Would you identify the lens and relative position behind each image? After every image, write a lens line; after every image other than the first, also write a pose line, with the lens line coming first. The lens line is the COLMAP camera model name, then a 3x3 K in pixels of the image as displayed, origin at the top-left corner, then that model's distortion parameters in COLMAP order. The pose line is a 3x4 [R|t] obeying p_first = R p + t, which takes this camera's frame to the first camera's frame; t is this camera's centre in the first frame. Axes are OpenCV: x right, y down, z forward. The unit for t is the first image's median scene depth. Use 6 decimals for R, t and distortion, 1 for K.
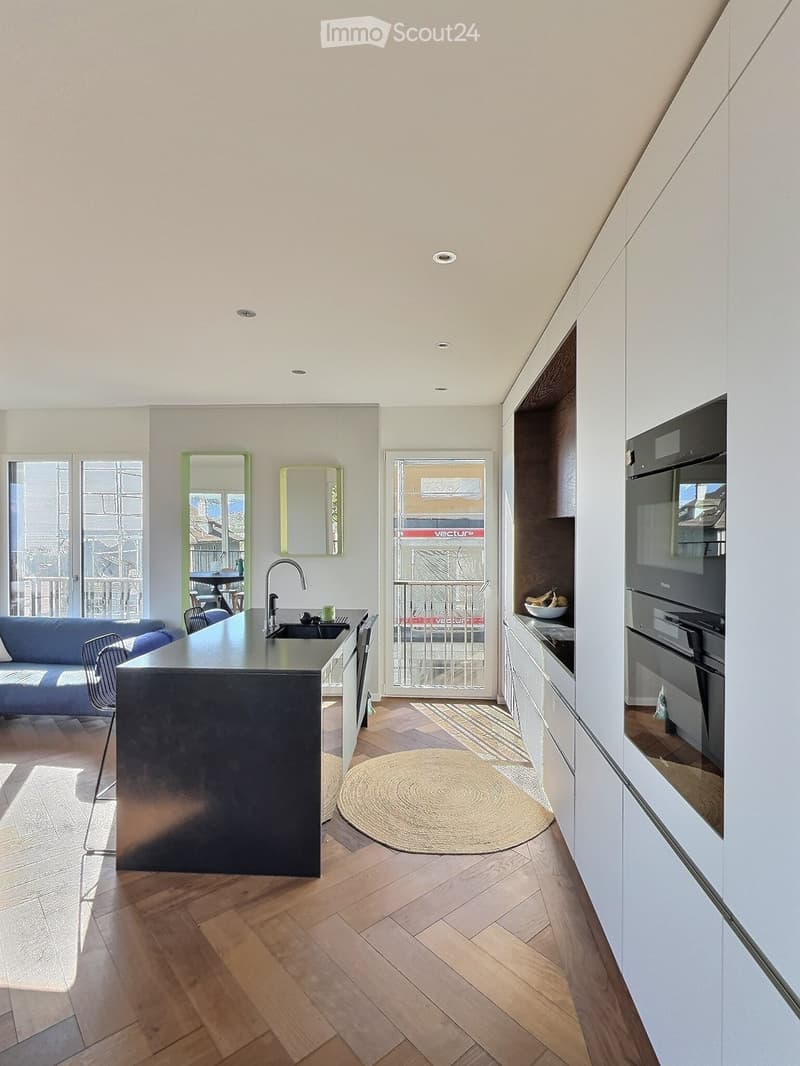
lens RADIAL K [[574.0, 0, 400.0], [0, 574.0, 533.0], [0, 0, 1]] dist [-0.002688, -0.000578]
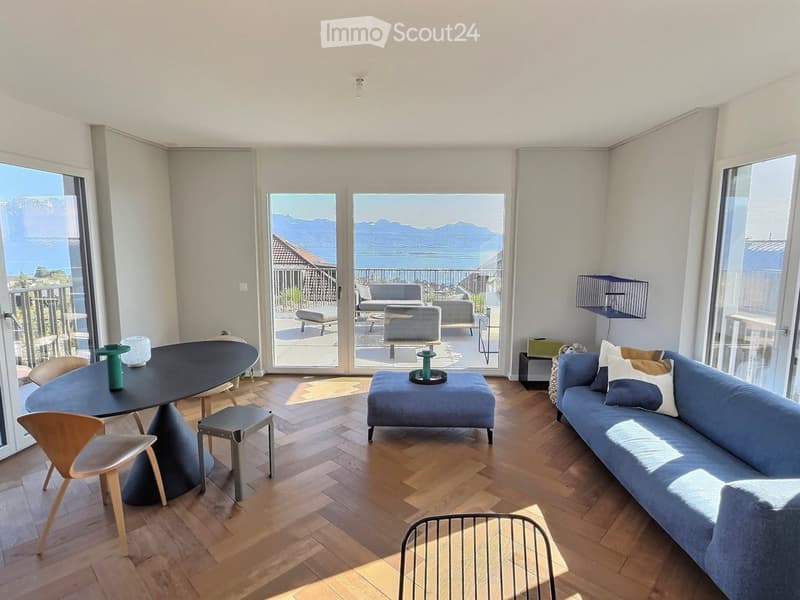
lens RADIAL K [[430.7, 0, 400.0], [0, 430.7, 300.0], [0, 0, 1]] dist [-0.002688, -0.000578]
pose [[0.085540, 0.126391, -0.988285, -0.147481], [-0.005236, 0.991964, 0.126409, -0.023285], [0.996321, -0.005638, 0.085514, 0.661802]]
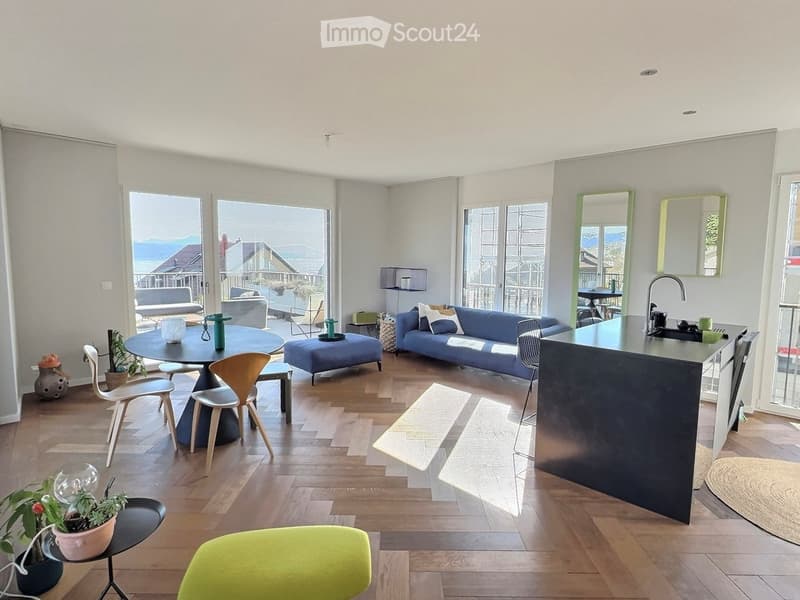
lens RADIAL K [[443.3, 0, 400.0], [0, 443.3, 300.0], [0, 0, 1]] dist [0.000691, 0.001669]
pose [[0.755224, 0.070632, -0.651650, -0.008549], [-0.010097, 0.995313, 0.096179, 0.010030], [0.655389, -0.066057, 0.752398, -0.056940]]
